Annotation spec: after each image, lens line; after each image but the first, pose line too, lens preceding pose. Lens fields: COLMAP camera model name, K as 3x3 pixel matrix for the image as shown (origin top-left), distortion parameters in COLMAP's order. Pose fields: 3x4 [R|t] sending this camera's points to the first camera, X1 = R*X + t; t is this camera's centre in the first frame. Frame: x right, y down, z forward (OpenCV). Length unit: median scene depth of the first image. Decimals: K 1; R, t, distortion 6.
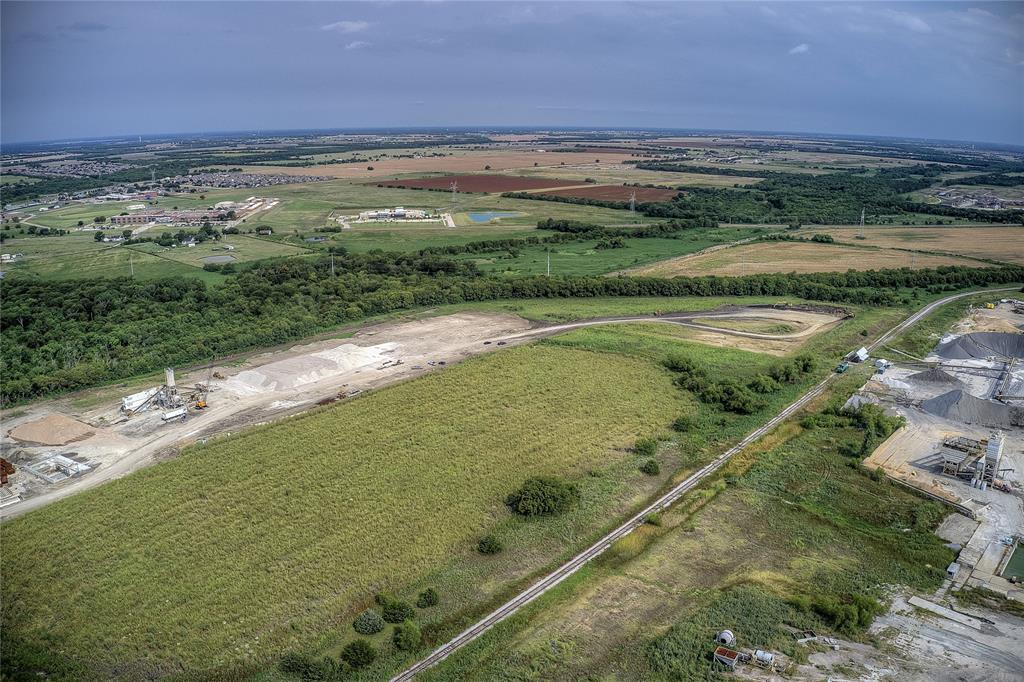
lens RADIAL K [[803.2, 0, 503.4], [0, 803.2, 337.3], [0, 0, 1]] dist [-0.192994, 0.042208]
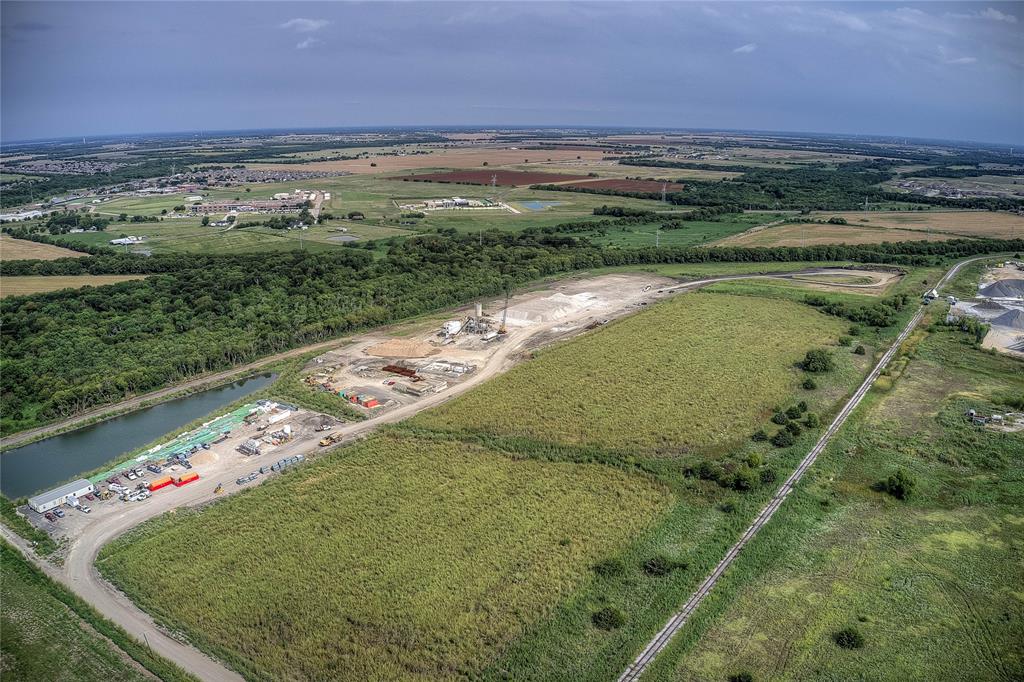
lens RADIAL K [[803.2, 0, 503.4], [0, 803.2, 337.3], [0, 0, 1]] dist [-0.192994, 0.042208]
pose [[0.996443, -0.020387, 0.081772, -0.206394], [0.020274, 0.999792, 0.002205, 0.039552], [-0.081800, -0.000539, 0.996649, -0.145728]]
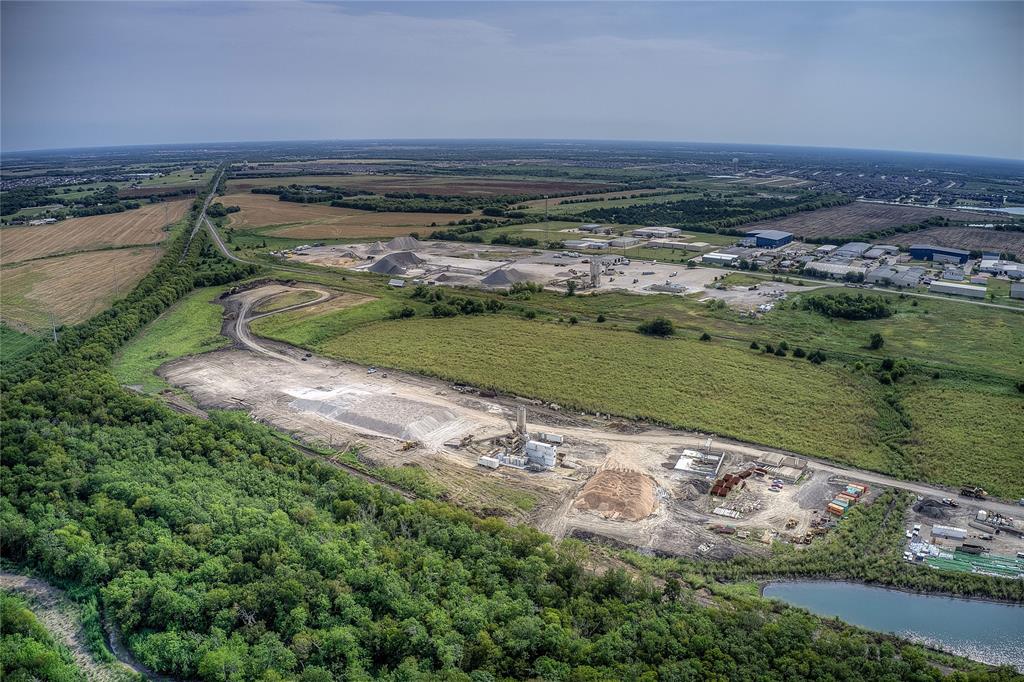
lens RADIAL K [[803.2, 0, 503.4], [0, 803.2, 337.3], [0, 0, 1]] dist [-0.192994, 0.042208]
pose [[-0.091639, -0.248647, 0.964249, -0.536938], [0.256468, 0.929764, 0.264128, -0.117105], [-0.962199, 0.271504, -0.021433, 0.418967]]
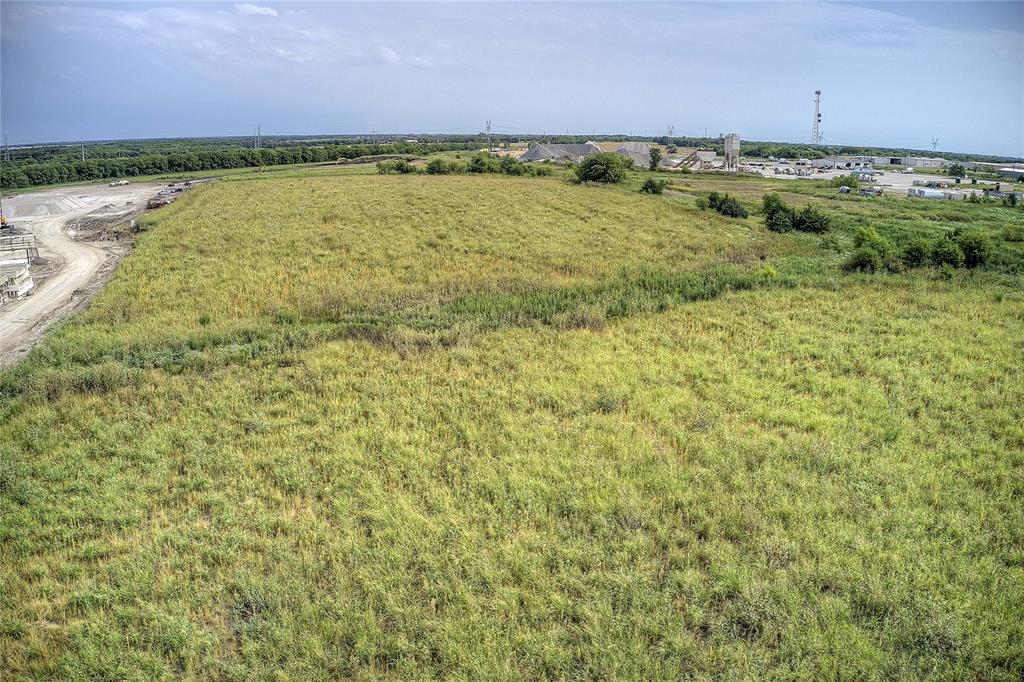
lens RADIAL K [[803.2, 0, 503.4], [0, 803.2, 337.3], [0, 0, 1]] dist [-0.192994, 0.042208]
pose [[0.560443, -0.201956, 0.803192, -0.268115], [0.208694, 0.972955, 0.099020, 0.082270], [-0.801468, 0.112126, 0.587433, 0.151158]]
